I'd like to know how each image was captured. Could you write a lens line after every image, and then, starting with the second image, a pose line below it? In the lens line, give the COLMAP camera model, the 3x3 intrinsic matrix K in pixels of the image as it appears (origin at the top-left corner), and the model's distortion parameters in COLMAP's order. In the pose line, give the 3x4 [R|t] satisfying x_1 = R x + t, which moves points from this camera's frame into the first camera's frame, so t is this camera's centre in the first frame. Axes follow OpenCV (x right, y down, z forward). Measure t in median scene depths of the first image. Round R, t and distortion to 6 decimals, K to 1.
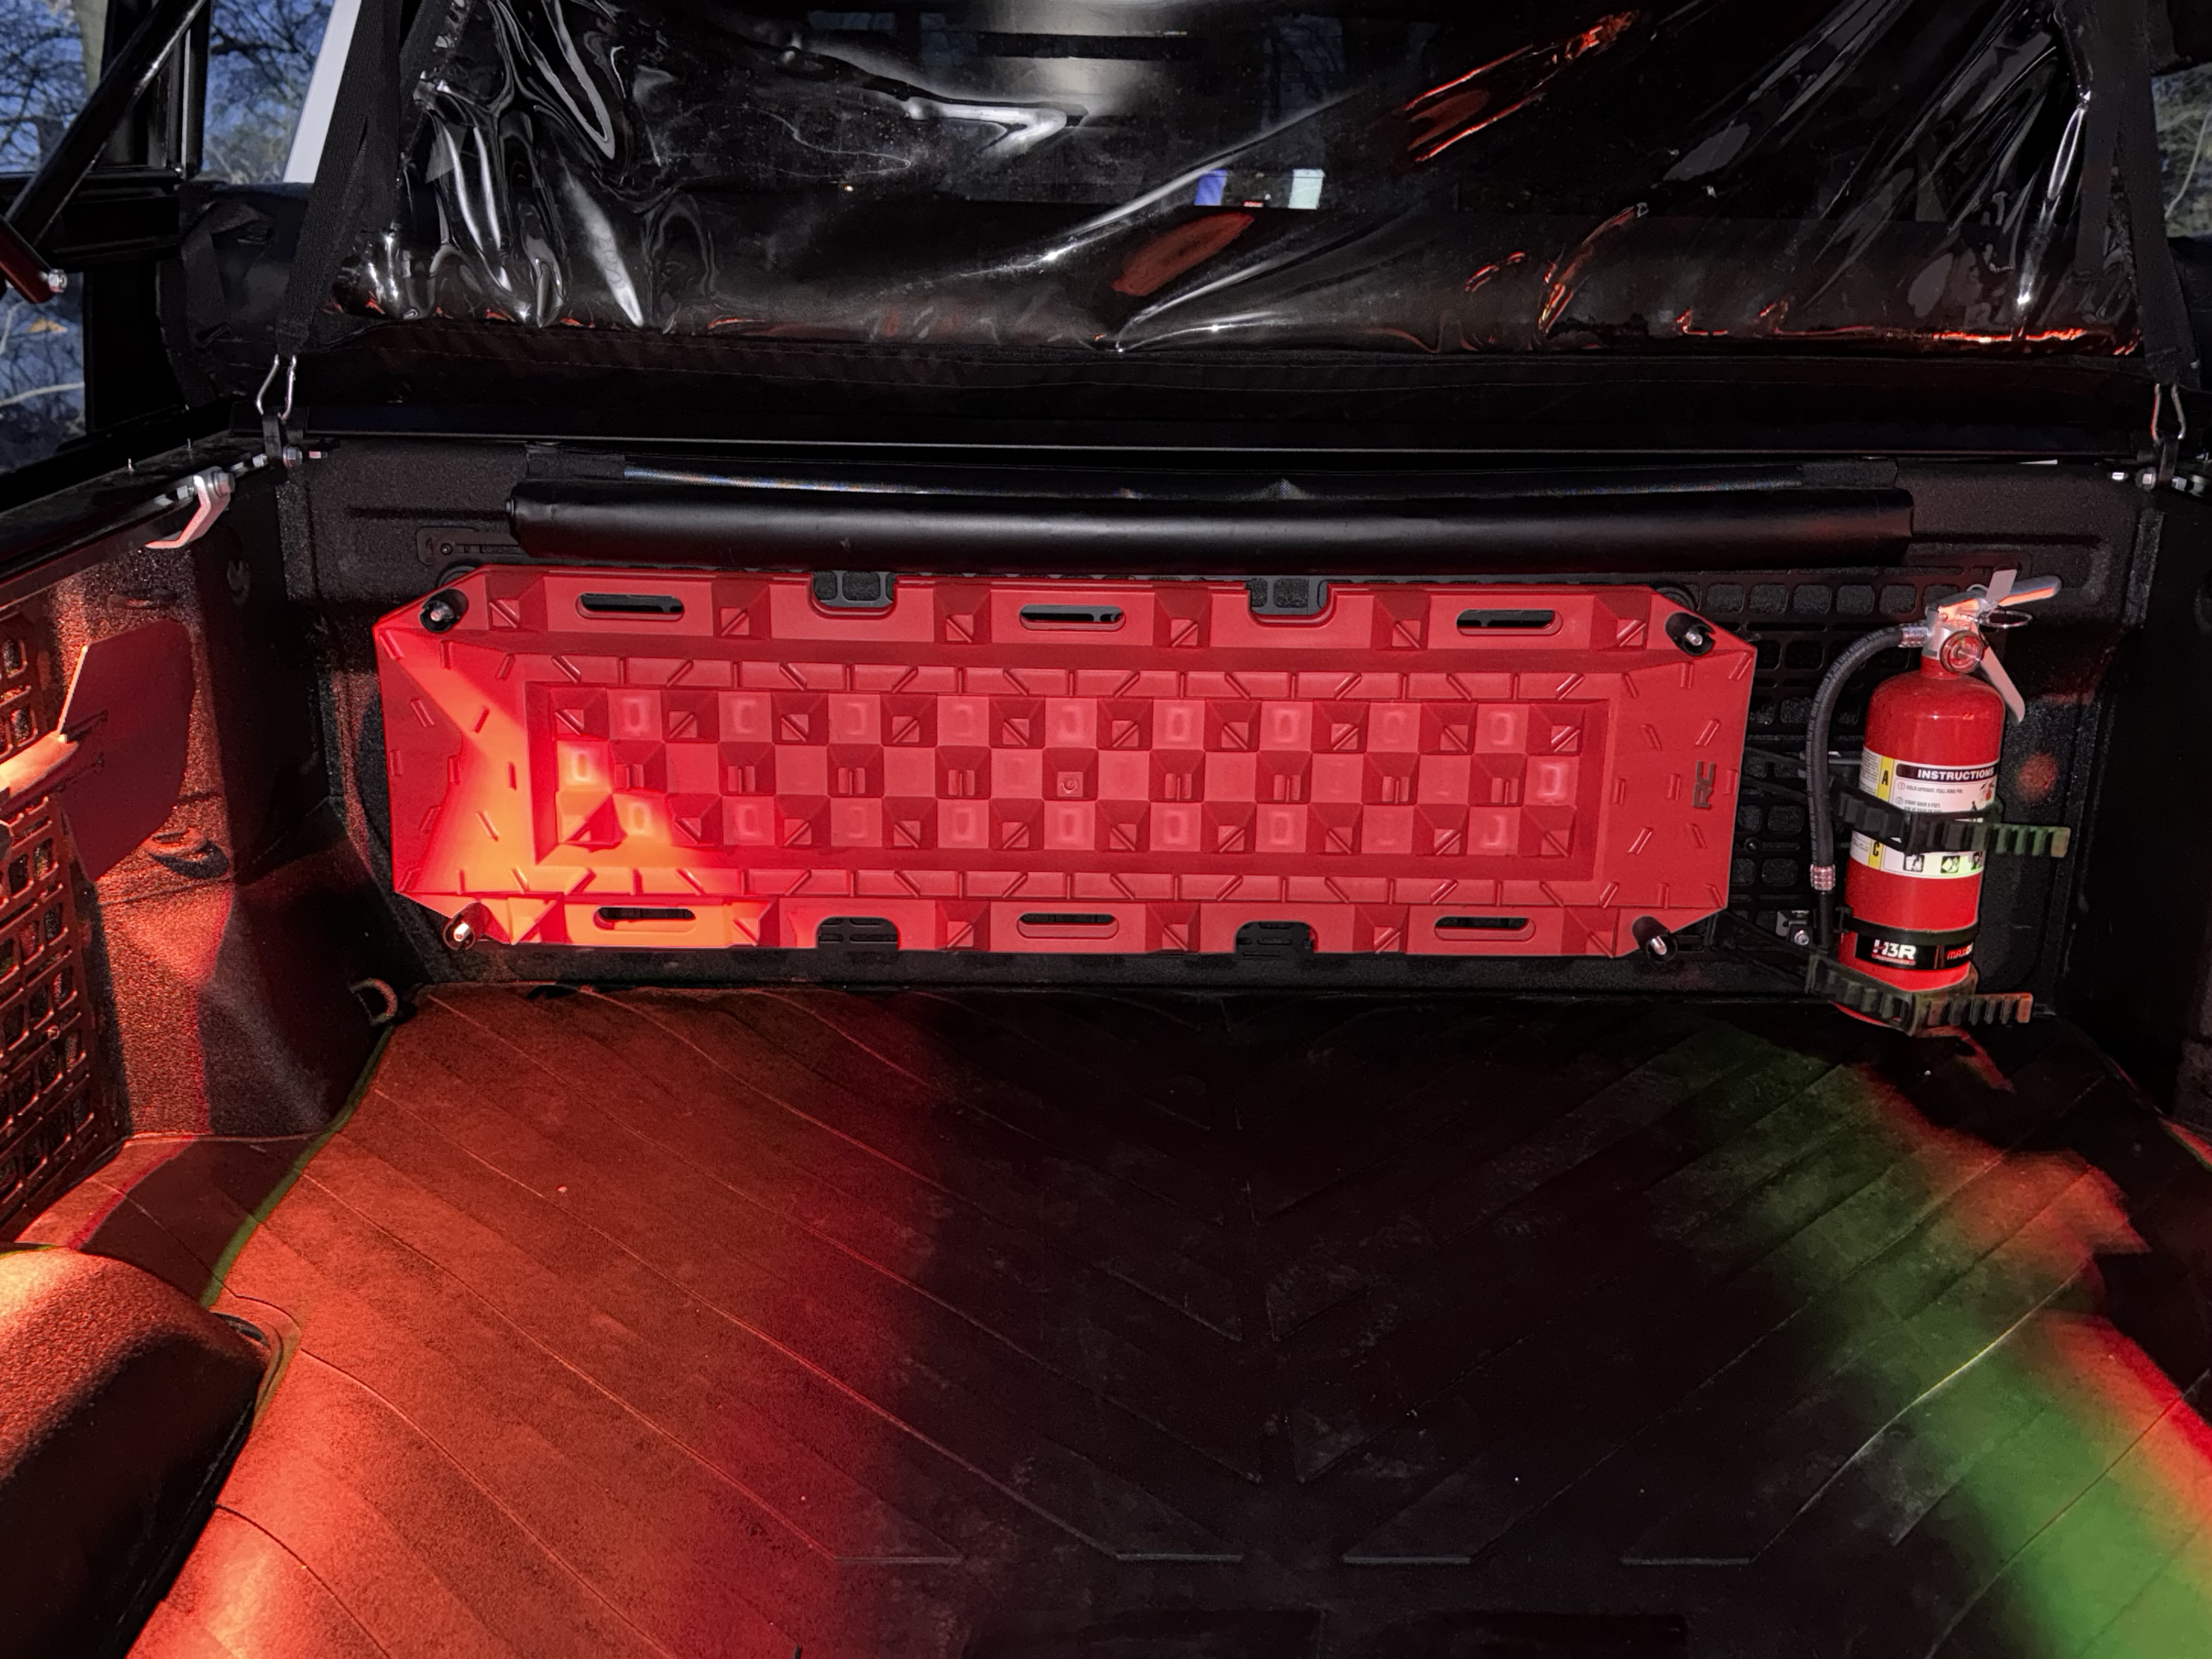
lens RADIAL K [[2144.1, 0, 1121.8], [0, 2144.1, 844.7], [0, 0, 1]] dist [0.069439, 0.000000]
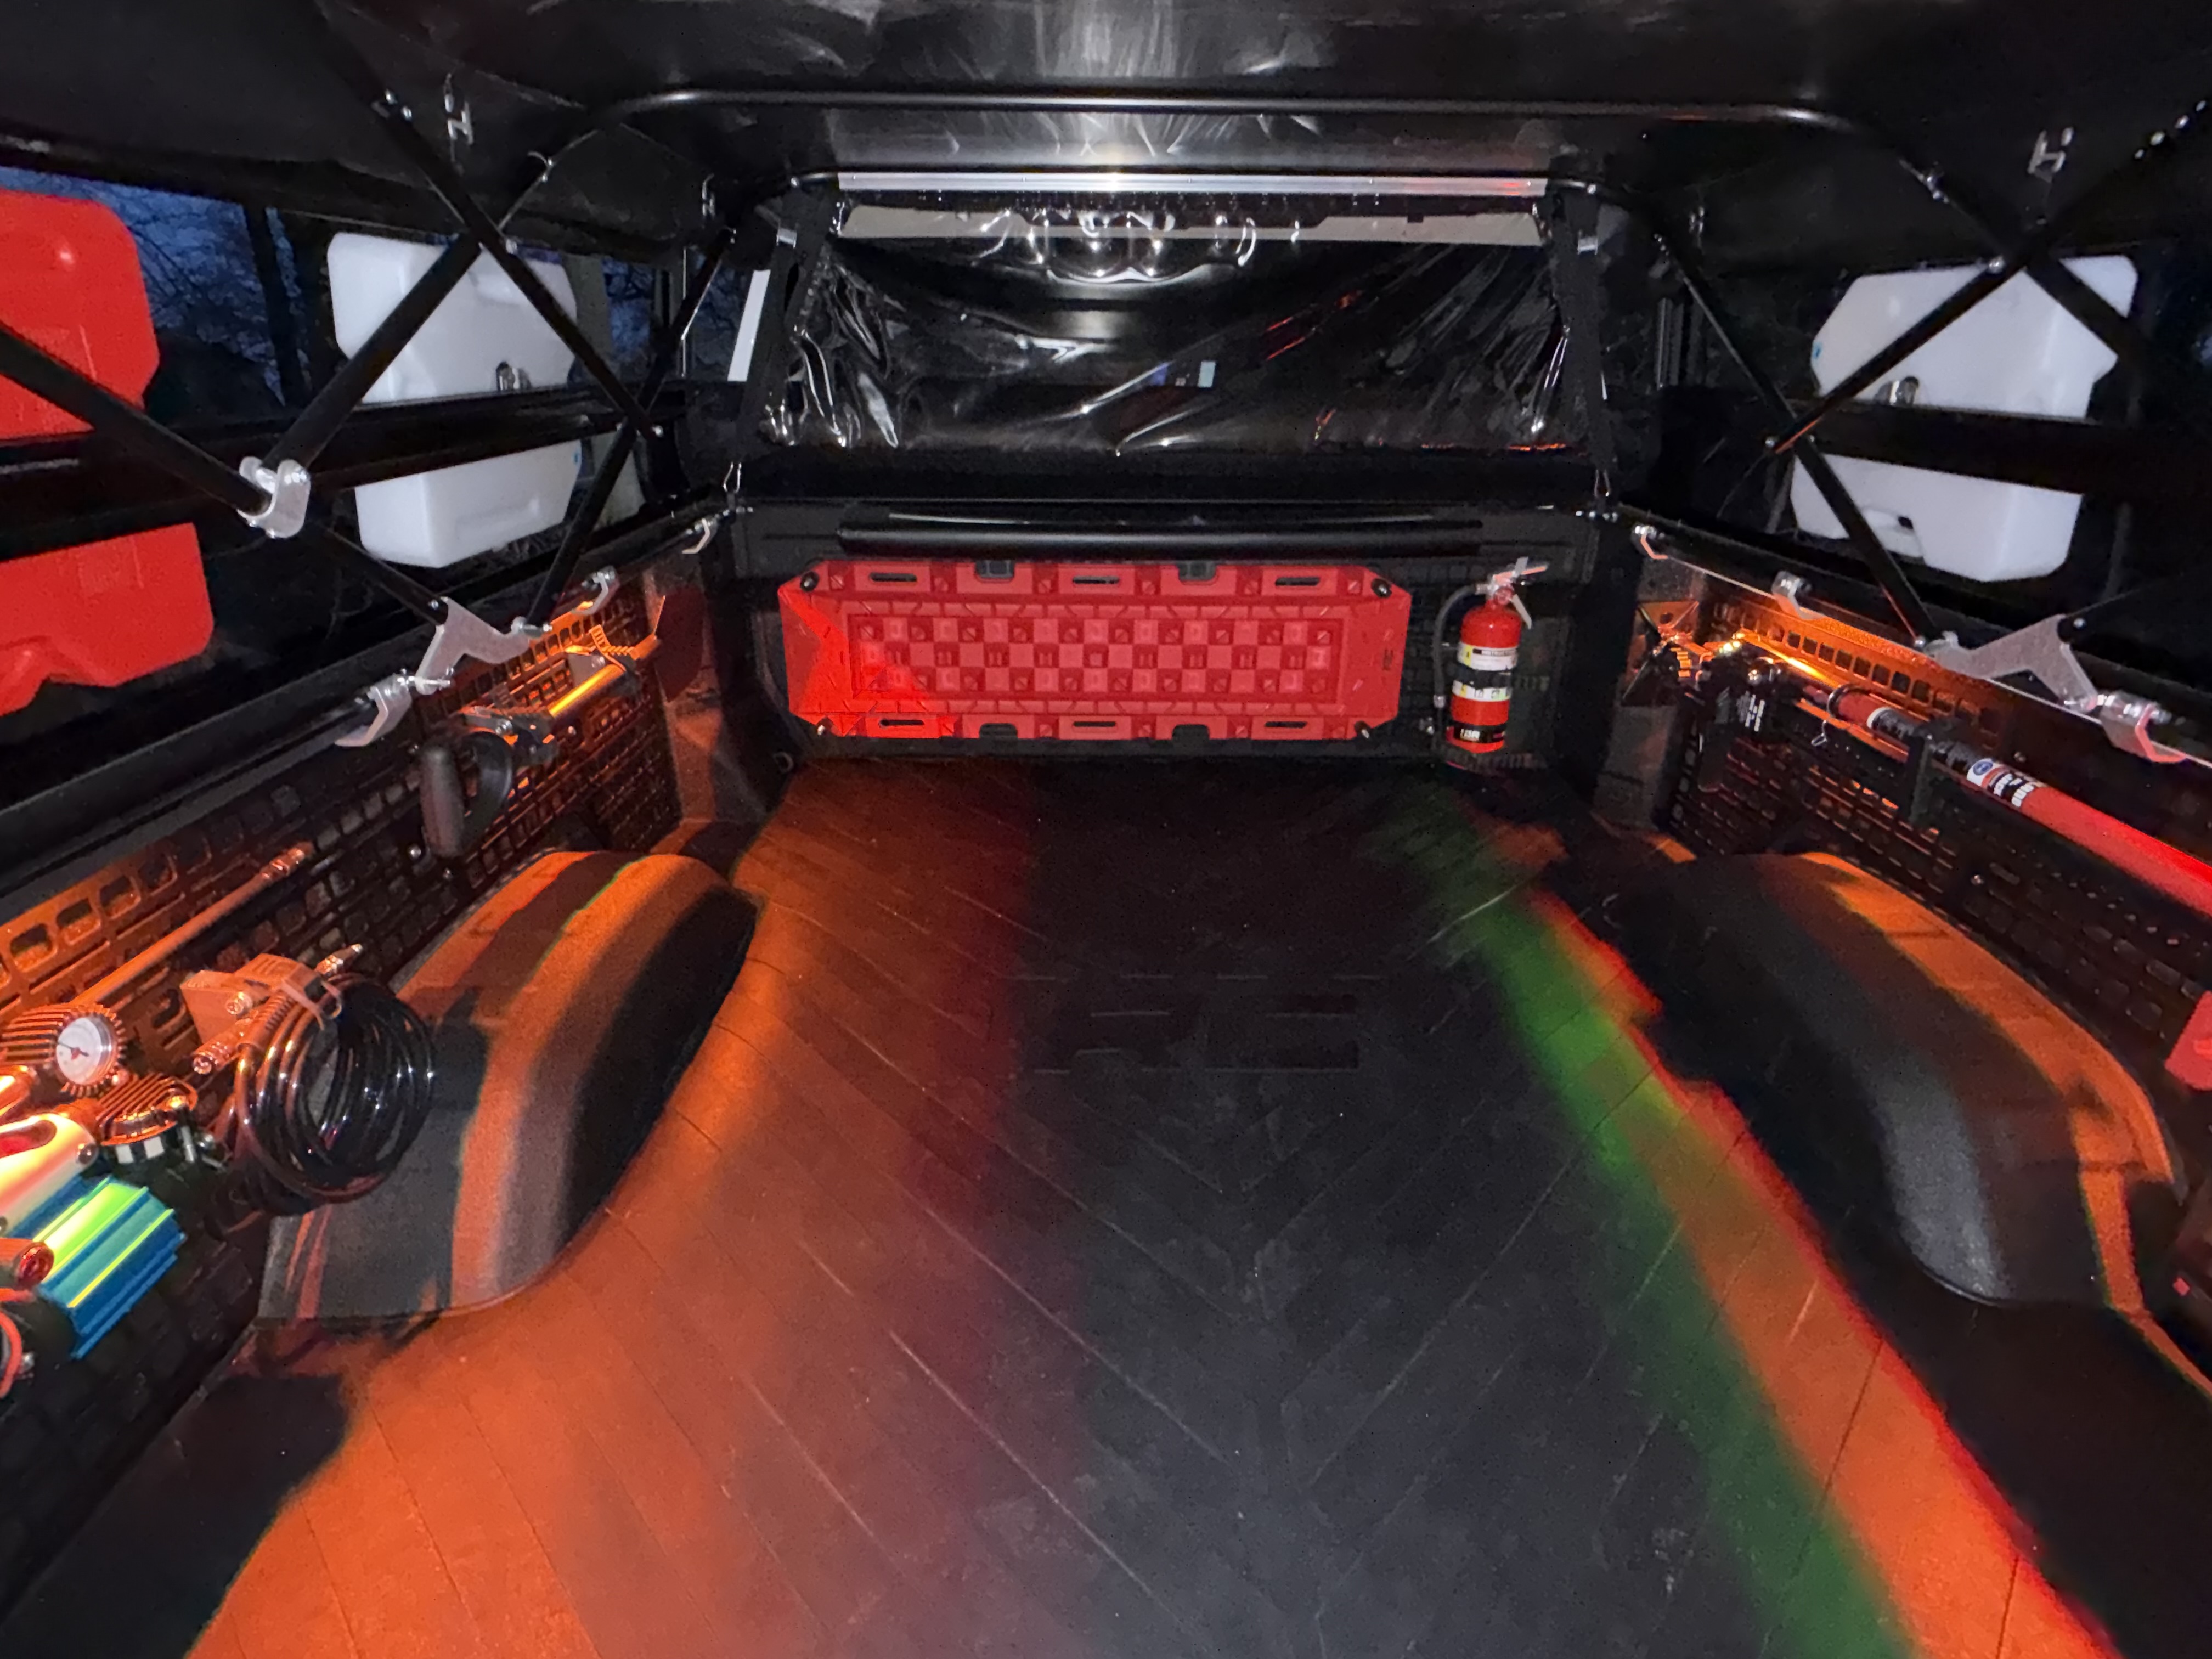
lens RADIAL K [[1094.2, 0, 1110.5], [0, 1094.2, 832.6], [0, 0, 1]] dist [-0.005495, 0.006756]
pose [[0.999955, -0.005321, -0.007819, -0.001494], [0.006155, 0.993818, 0.110847, 0.023375], [0.007181, -0.110890, 0.993807, -0.122038]]
